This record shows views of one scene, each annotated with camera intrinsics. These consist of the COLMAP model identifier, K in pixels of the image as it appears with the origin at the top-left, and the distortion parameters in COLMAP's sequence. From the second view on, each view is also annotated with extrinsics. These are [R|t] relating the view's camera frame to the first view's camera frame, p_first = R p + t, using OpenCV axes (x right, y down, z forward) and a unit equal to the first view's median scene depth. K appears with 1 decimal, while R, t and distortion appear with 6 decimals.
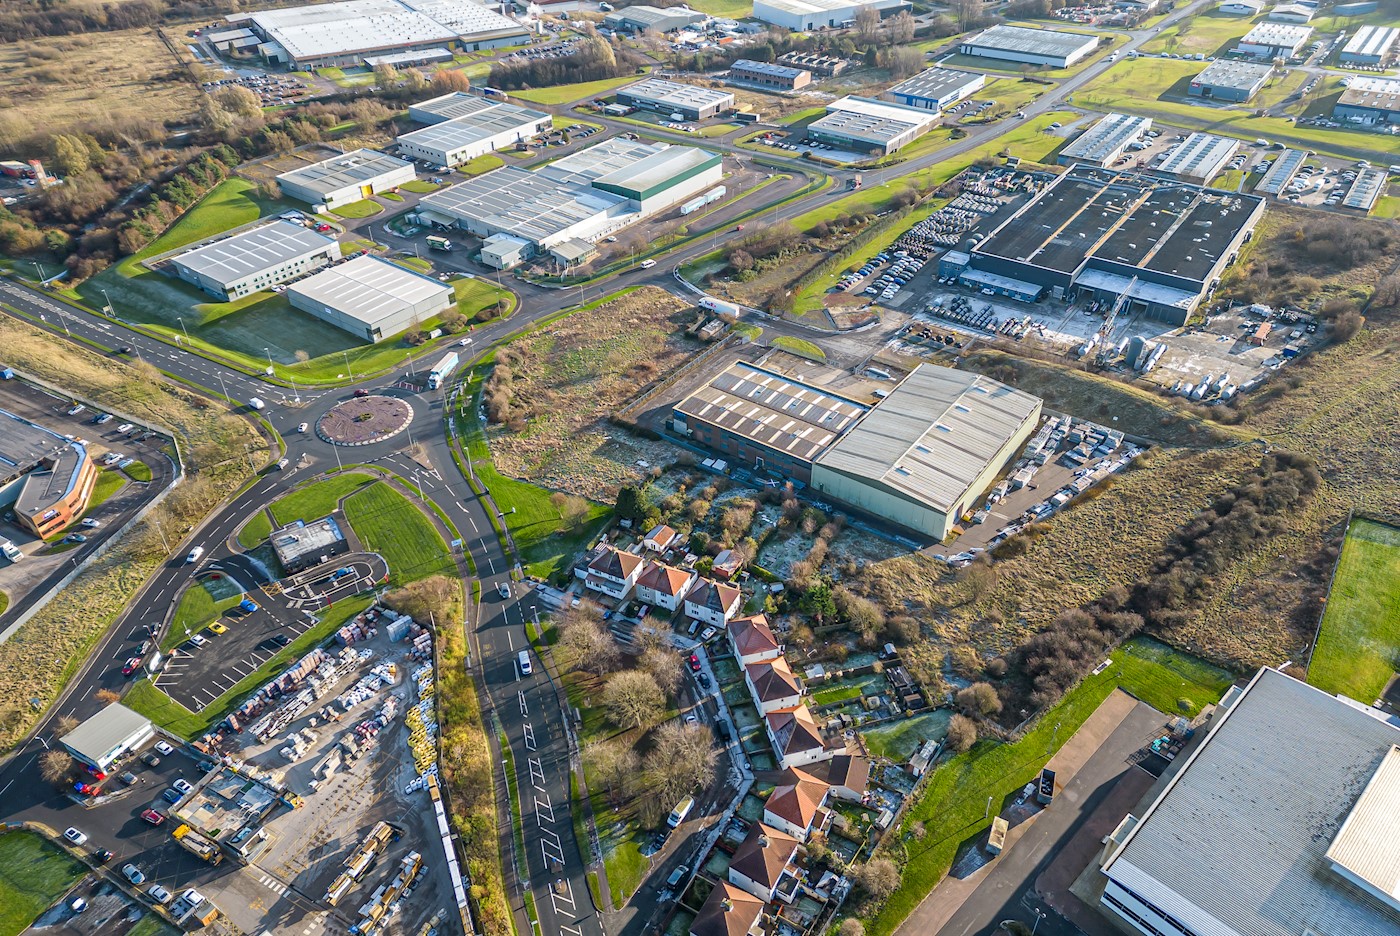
lens RADIAL K [[963.7, 0, 697.2], [0, 963.7, 470.0], [0, 0, 1]] dist [0.088010, -0.083580]
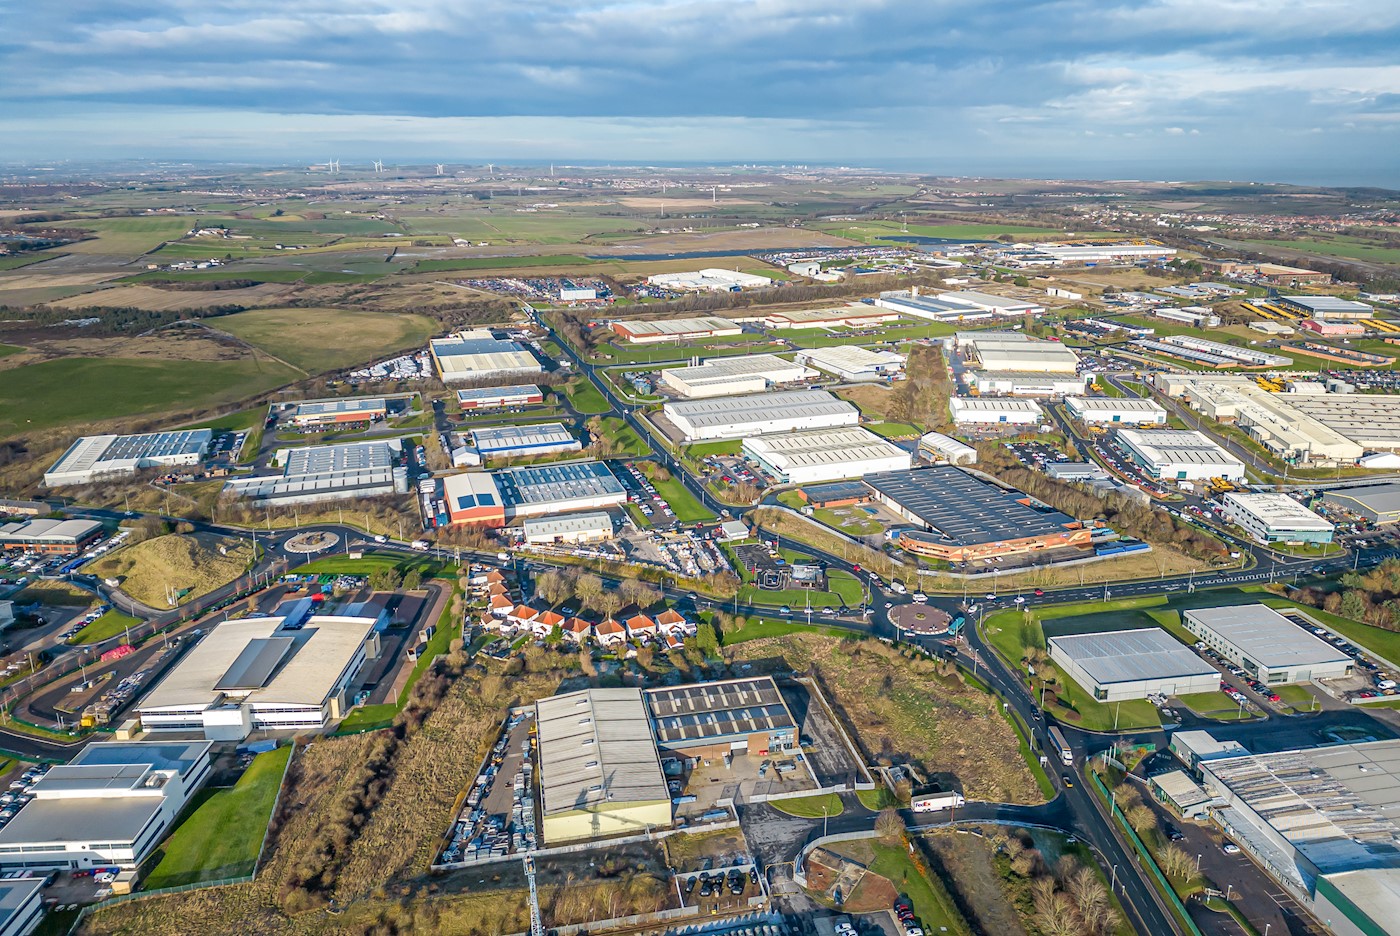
lens RADIAL K [[981.3, 0, 697.3], [0, 981.3, 401.8], [0, 0, 1]] dist [0.110385, -0.112903]
pose [[-0.673677, 0.201030, -0.711159, 0.927589], [-0.427976, 0.678385, 0.597185, -1.085206], [0.602492, 0.706668, -0.370976, 1.216956]]
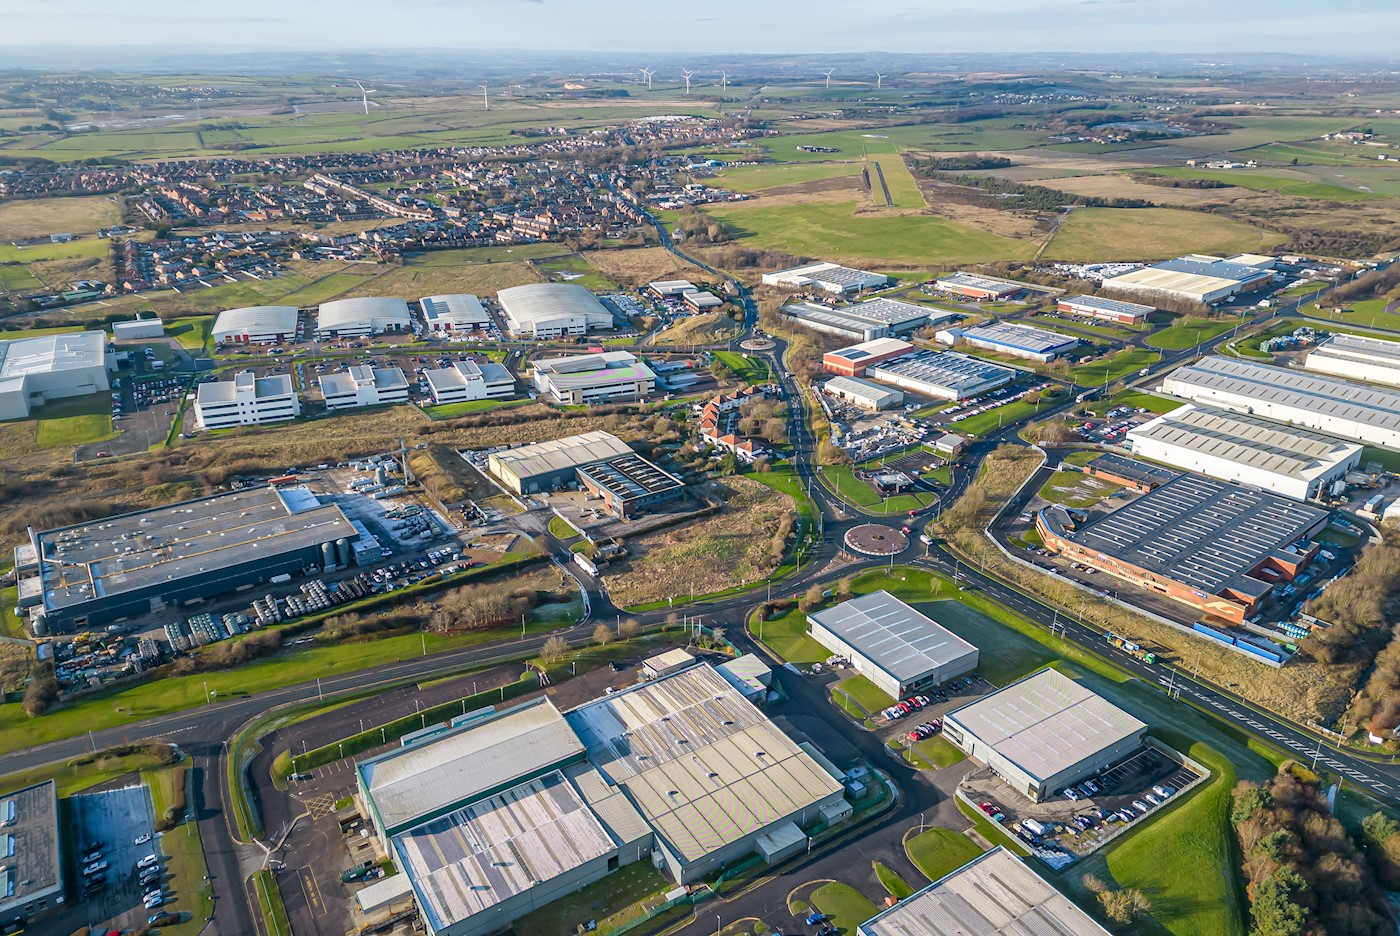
lens RADIAL K [[976.8, 0, 700.0], [0, 976.8, 468.0], [0, 0, 1]] dist [0.116229, -0.137573]
pose [[-0.939442, -0.117939, 0.321774, -0.600609], [0.216860, 0.522451, 0.824631, -1.493680], [-0.265368, 0.844473, -0.465236, 1.807892]]
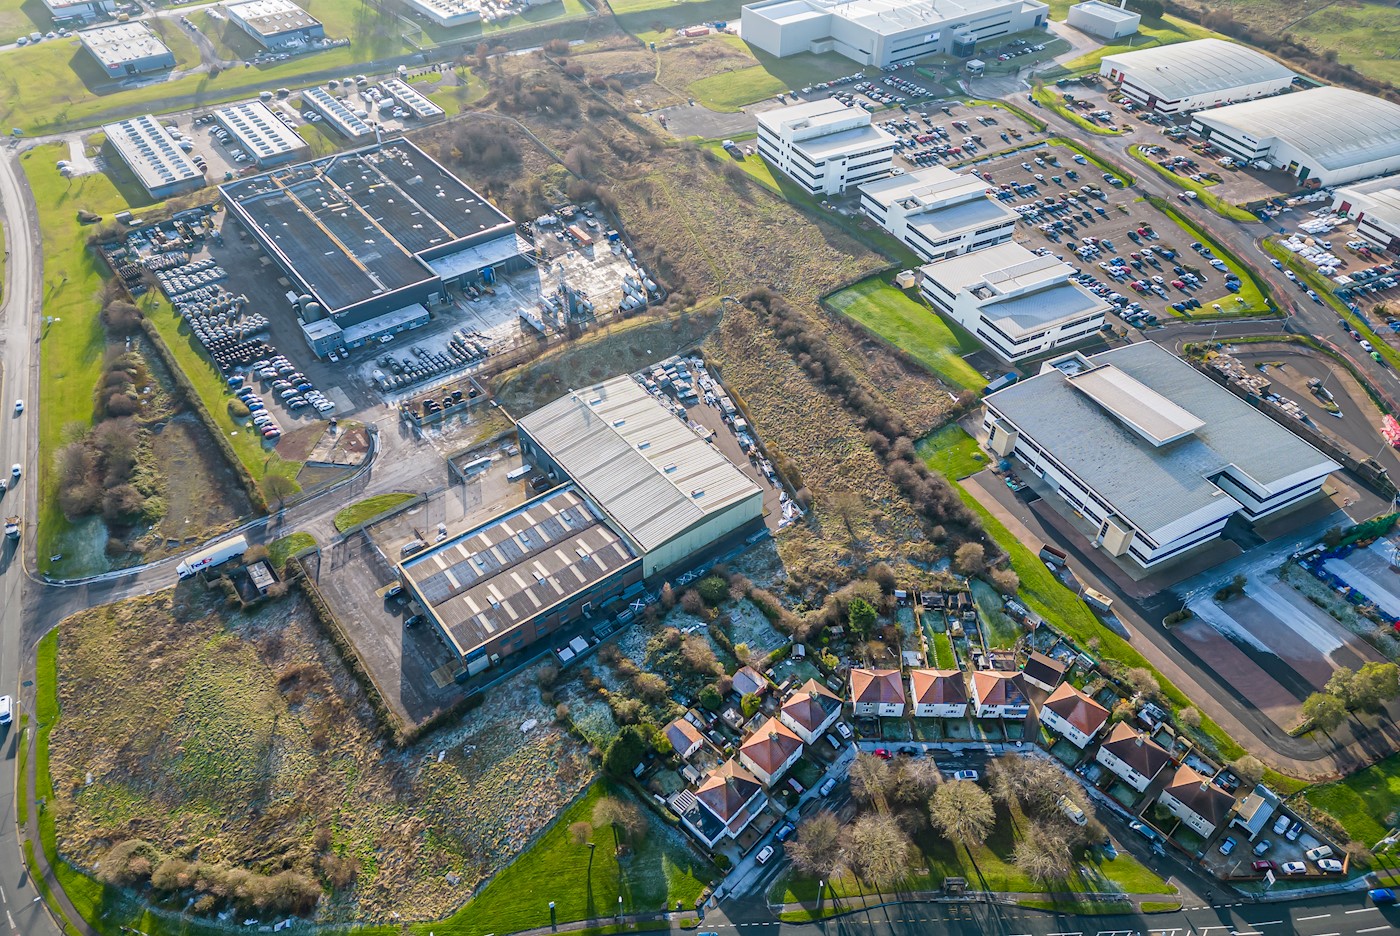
lens RADIAL K [[963.7, 0, 697.2], [0, 963.7, 470.0], [0, 0, 1]] dist [0.088010, -0.083580]
pose [[0.282208, -0.632029, 0.721733, -0.444503], [0.571331, 0.715075, 0.402800, -0.381841], [-0.770675, 0.298675, 0.562898, 0.408583]]
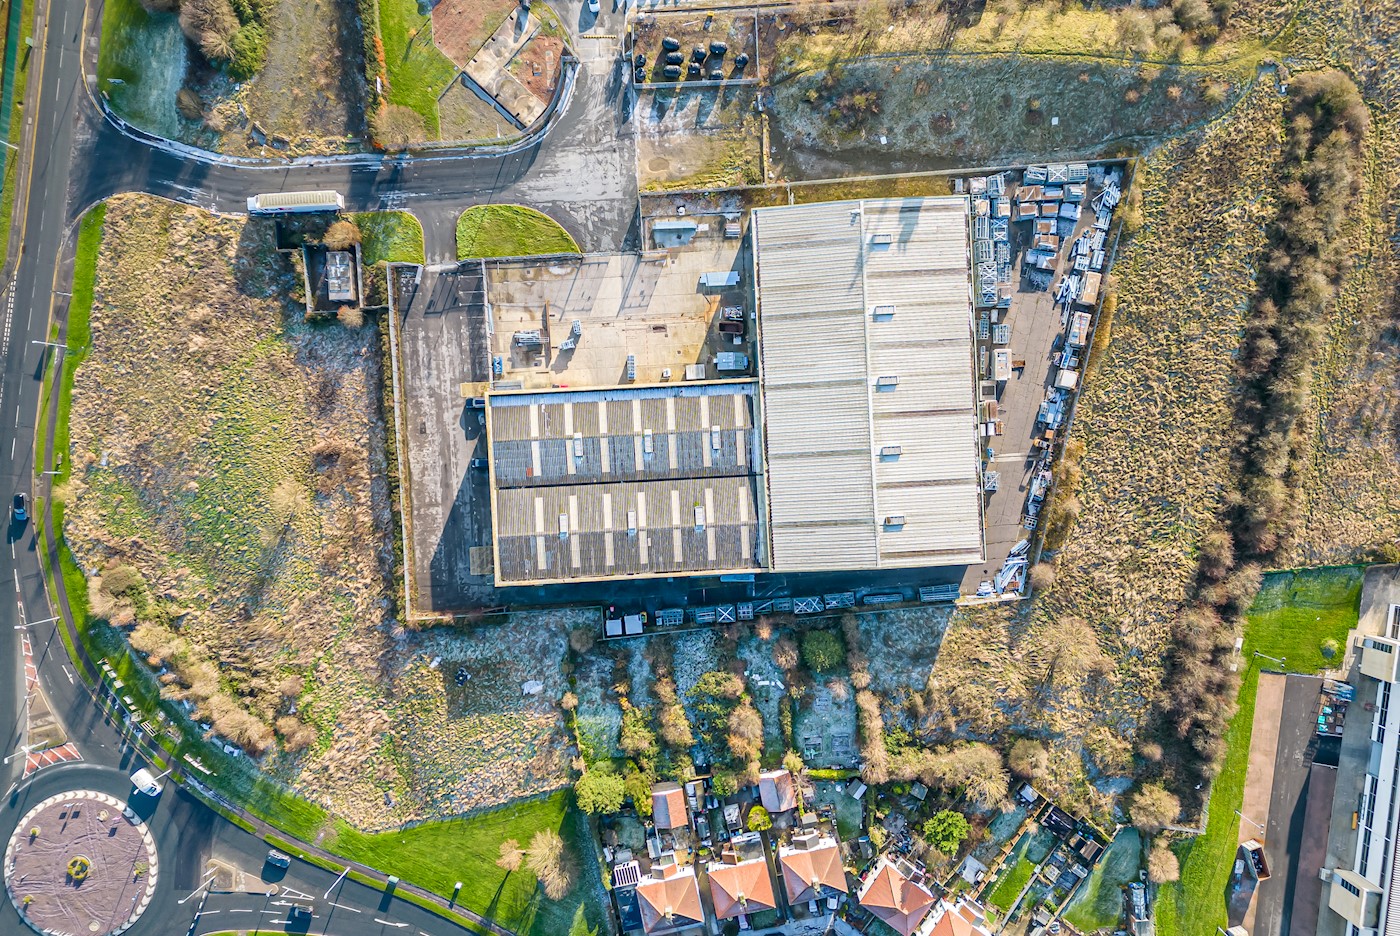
lens RADIAL K [[963.7, 0, 697.2], [0, 963.7, 470.0], [0, 0, 1]] dist [0.088010, -0.083580]
pose [[0.772672, -0.634790, -0.004423, 0.125458], [0.379623, 0.456473, 0.804686, -0.559190], [-0.508788, -0.623437, 0.593684, 0.645939]]
